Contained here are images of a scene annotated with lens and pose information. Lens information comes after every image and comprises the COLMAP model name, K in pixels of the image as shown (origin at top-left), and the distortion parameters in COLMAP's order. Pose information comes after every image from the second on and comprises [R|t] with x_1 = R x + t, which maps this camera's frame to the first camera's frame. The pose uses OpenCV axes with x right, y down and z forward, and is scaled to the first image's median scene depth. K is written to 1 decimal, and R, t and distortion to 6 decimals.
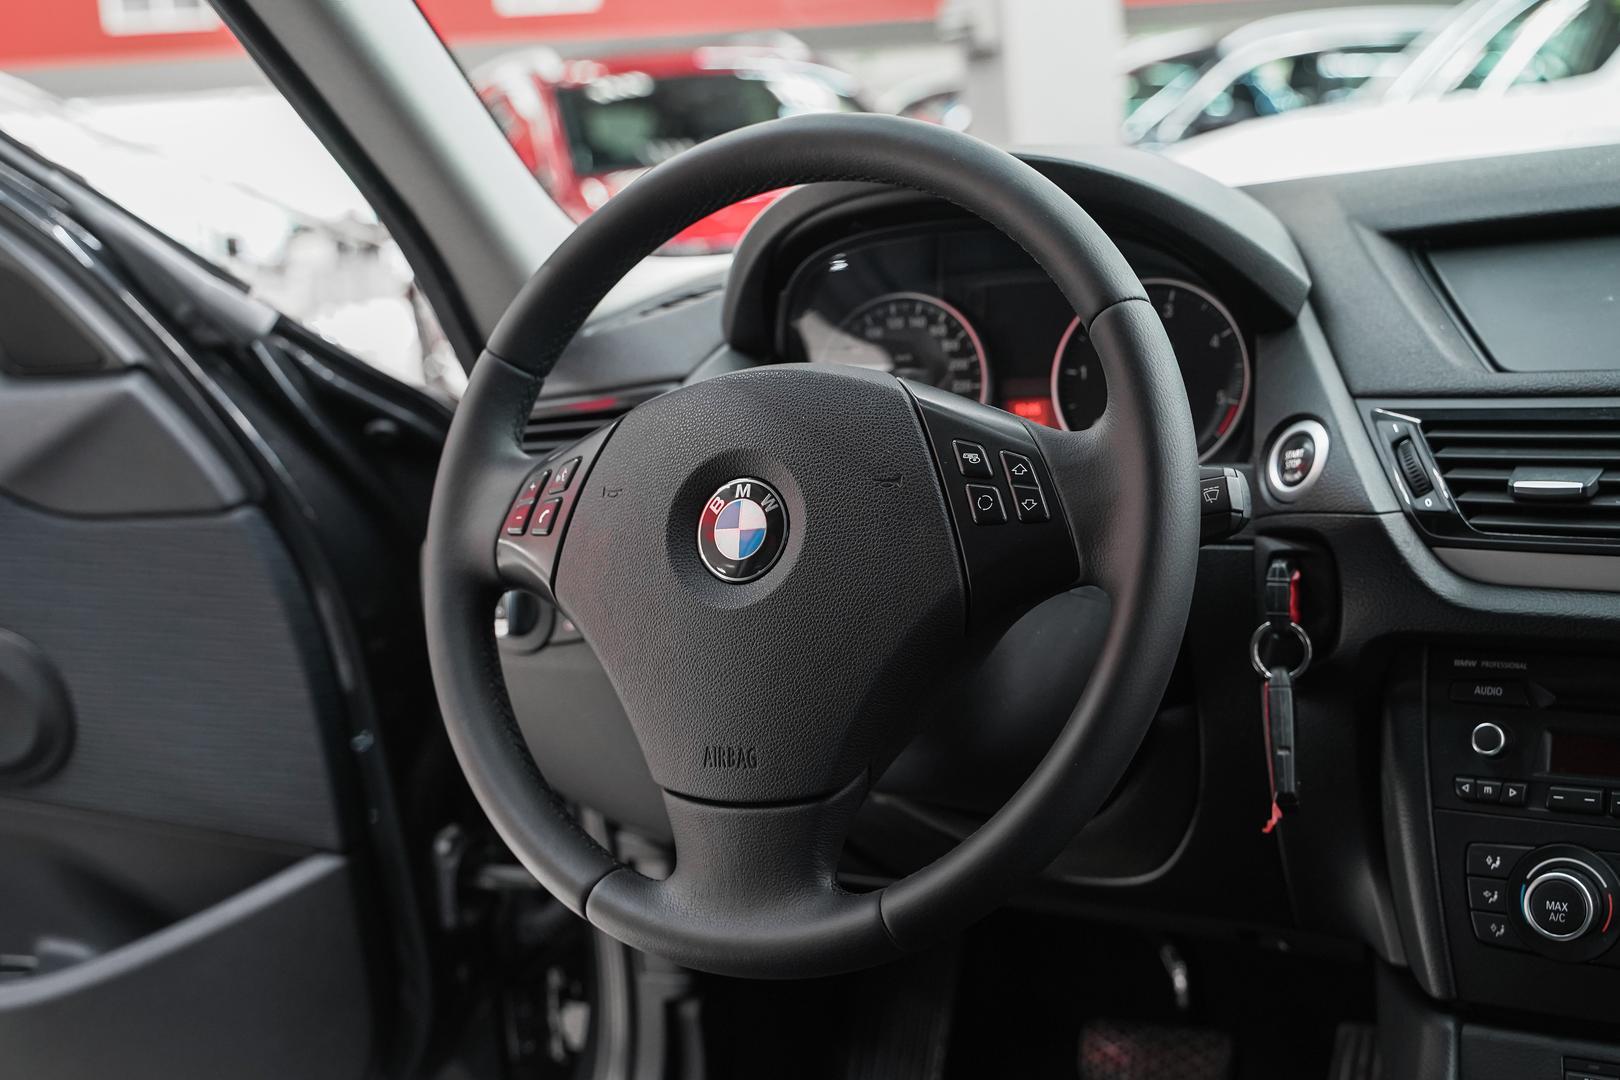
lens RADIAL K [[2160.1, 0, 779.1], [0, 2160.1, 517.2], [0, 0, 1]] dist [-0.012337, 0.020557]
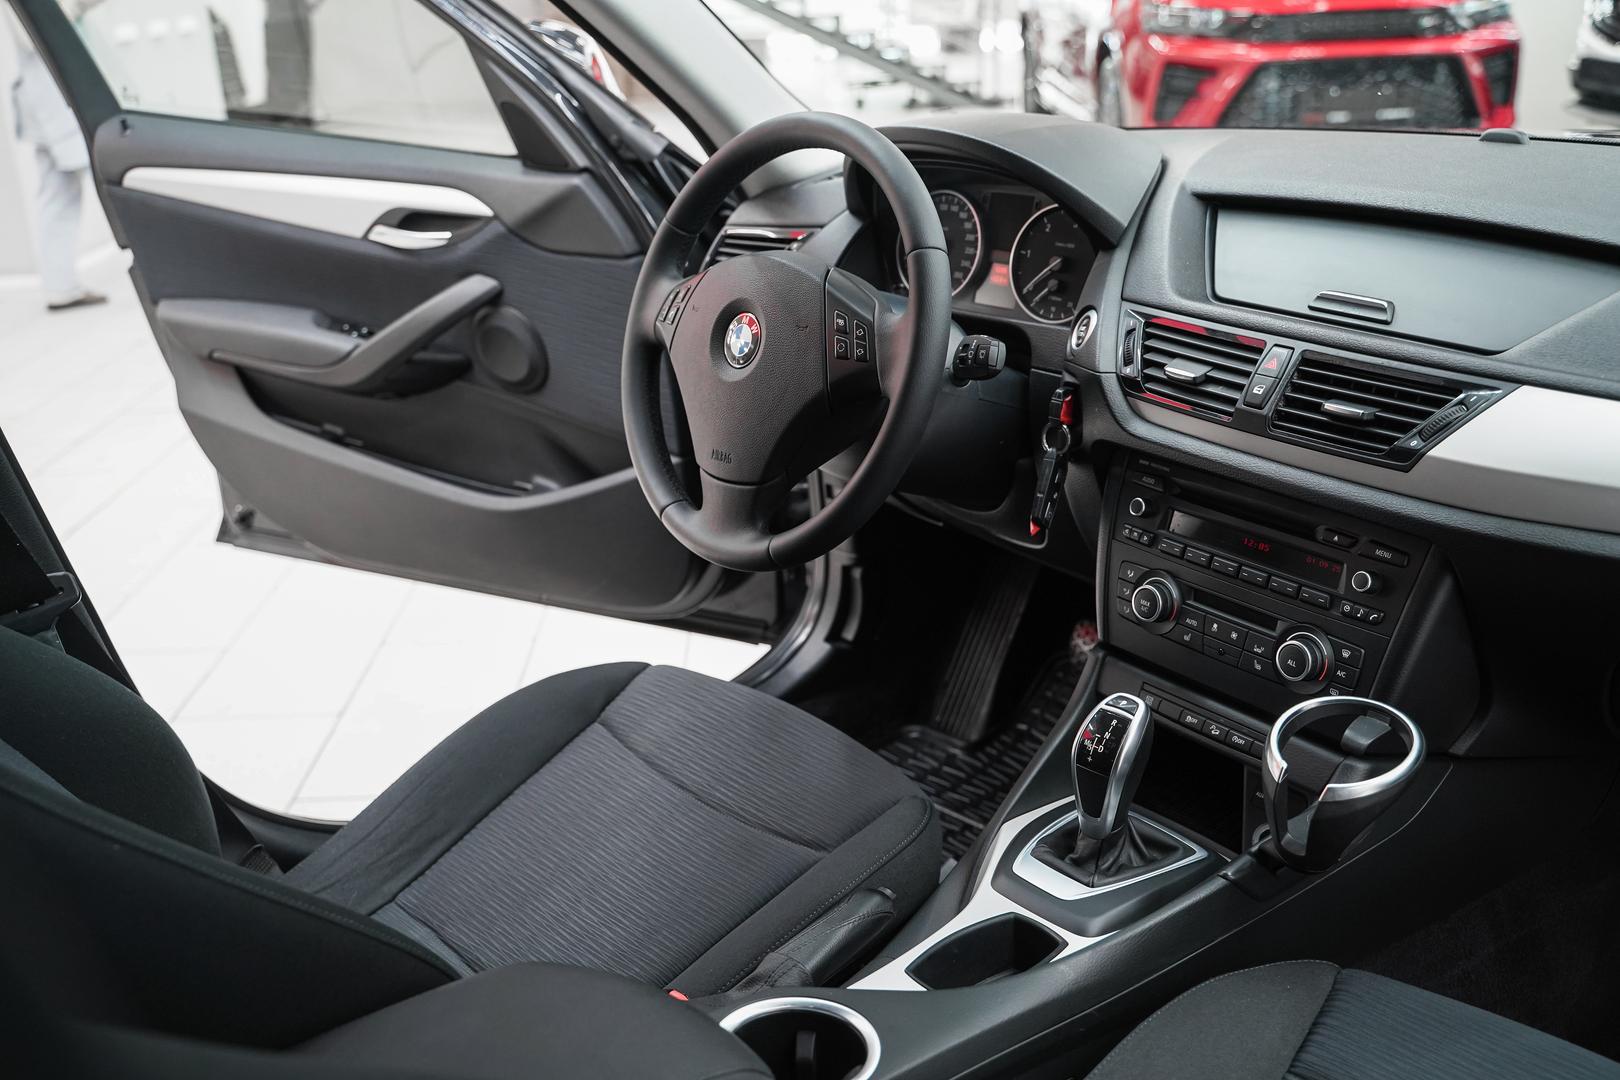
lens RADIAL K [[1587.4, 0, 810.0], [0, 1587.4, 540.0], [0, 0, 1]] dist [-0.003417, 0.016274]
pose [[0.943214, 0.164849, -0.288396, 0.441714], [-0.096046, 0.966432, 0.238295, -0.152981], [0.317998, -0.197064, 0.927385, -0.301831]]
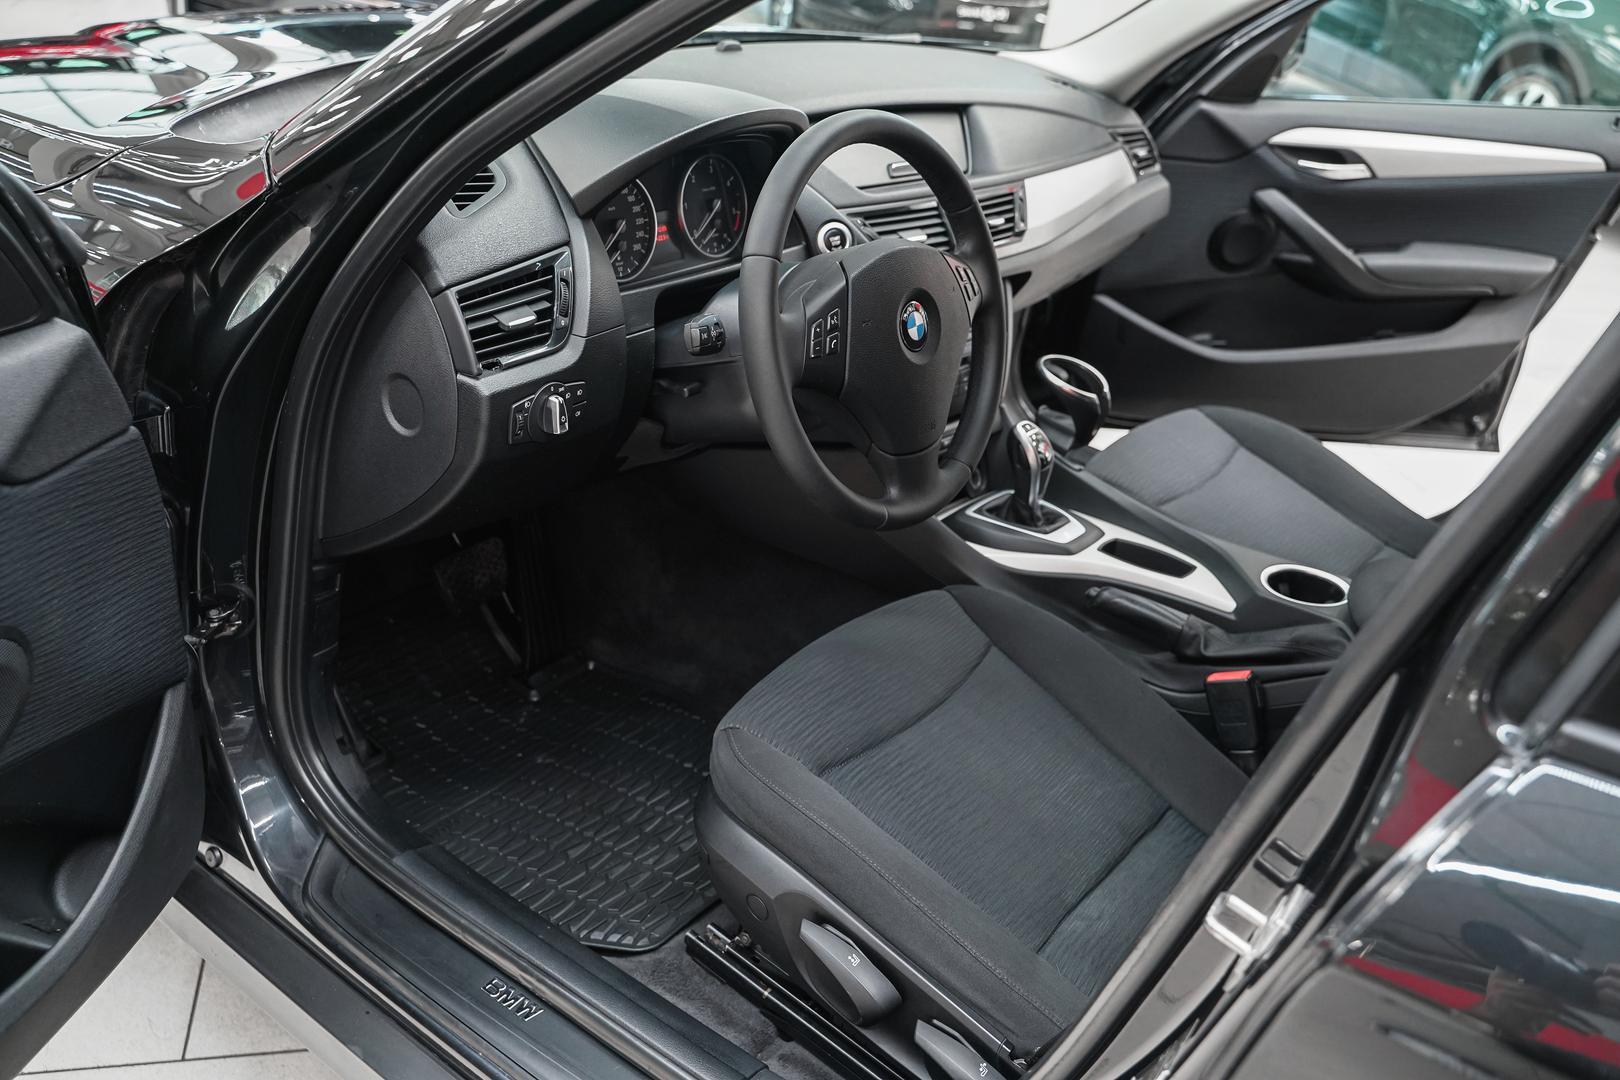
lens RADIAL K [[1386.0, 0, 810.0], [0, 1386.0, 540.0], [0, 0, 1]] dist [-0.003745, -0.001513]
pose [[0.125759, -0.371743, 0.919778, -1.271472], [0.027400, 0.928087, 0.371355, -0.287422], [-0.991682, -0.021499, 0.126901, 0.856745]]
